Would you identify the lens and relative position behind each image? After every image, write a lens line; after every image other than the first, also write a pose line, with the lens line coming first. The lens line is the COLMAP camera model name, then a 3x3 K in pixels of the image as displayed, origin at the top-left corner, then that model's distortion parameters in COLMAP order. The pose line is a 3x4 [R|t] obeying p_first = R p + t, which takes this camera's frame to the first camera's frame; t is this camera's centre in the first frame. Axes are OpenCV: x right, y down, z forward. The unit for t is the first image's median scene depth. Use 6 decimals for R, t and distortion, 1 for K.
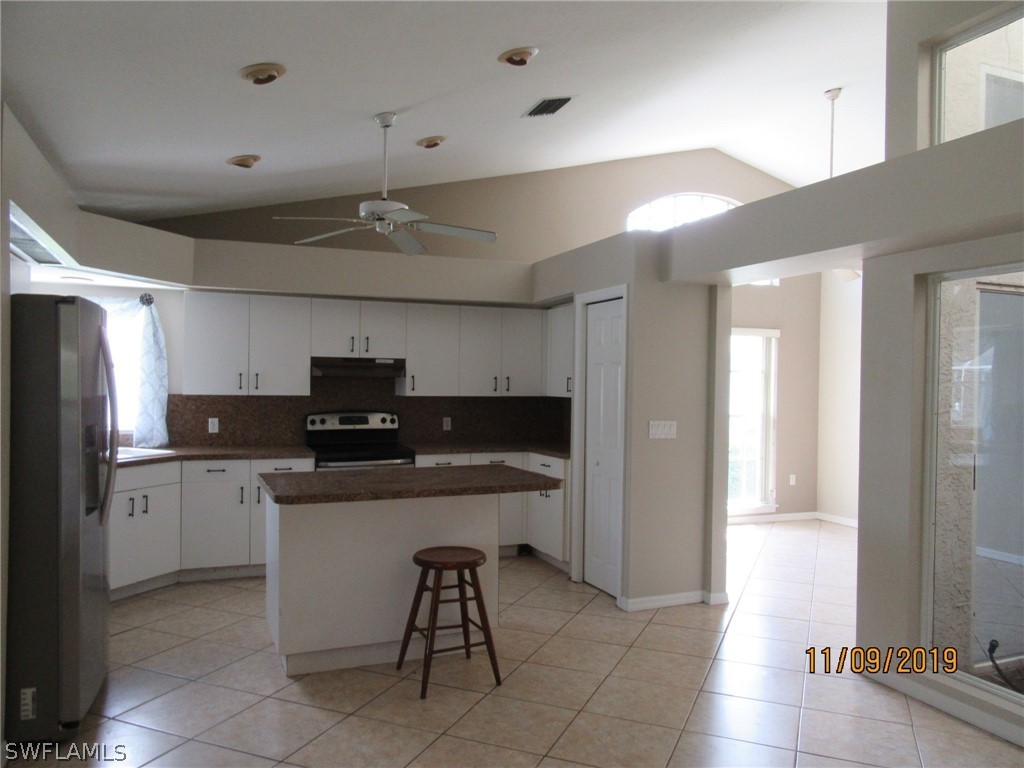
lens RADIAL K [[753.9, 0, 509.5], [0, 753.9, 383.0], [0, 0, 1]] dist [-0.013582, 0.008896]
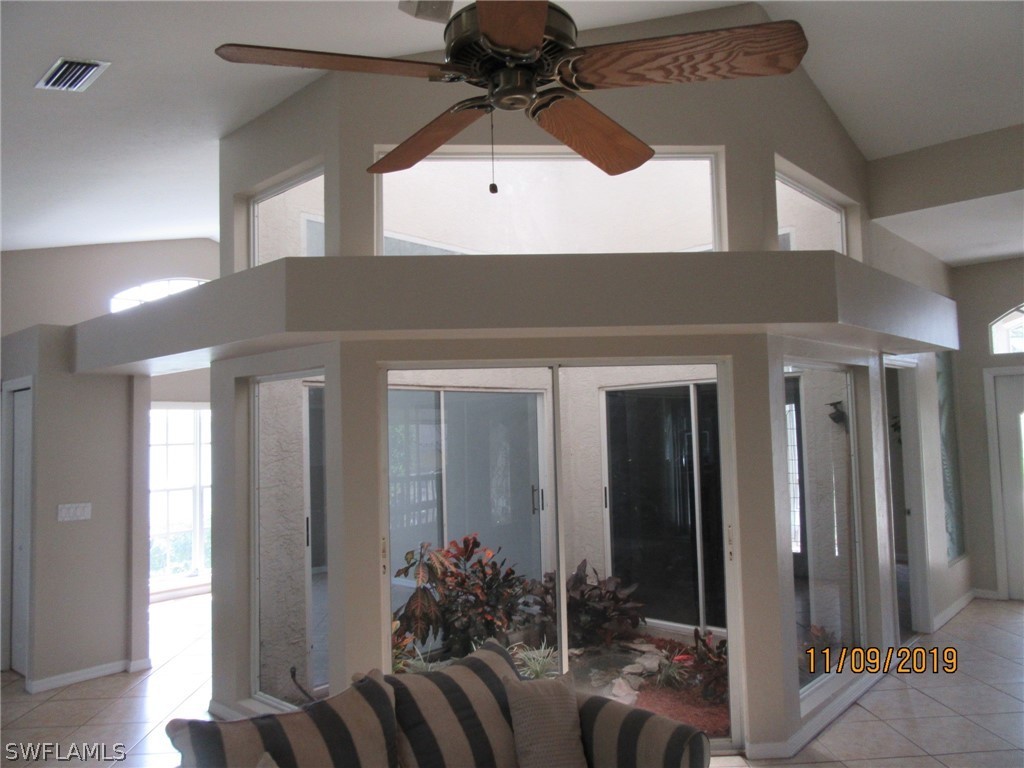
lens RADIAL K [[753.9, 0, 516.2], [0, 753.9, 385.4], [0, 0, 1]] dist [-0.013582, 0.008896]
pose [[0.900280, -0.010453, 0.435185, 0.305594], [0.039697, 0.997518, -0.058161, -0.029746], [-0.433497, 0.069637, 0.898461, -0.232856]]
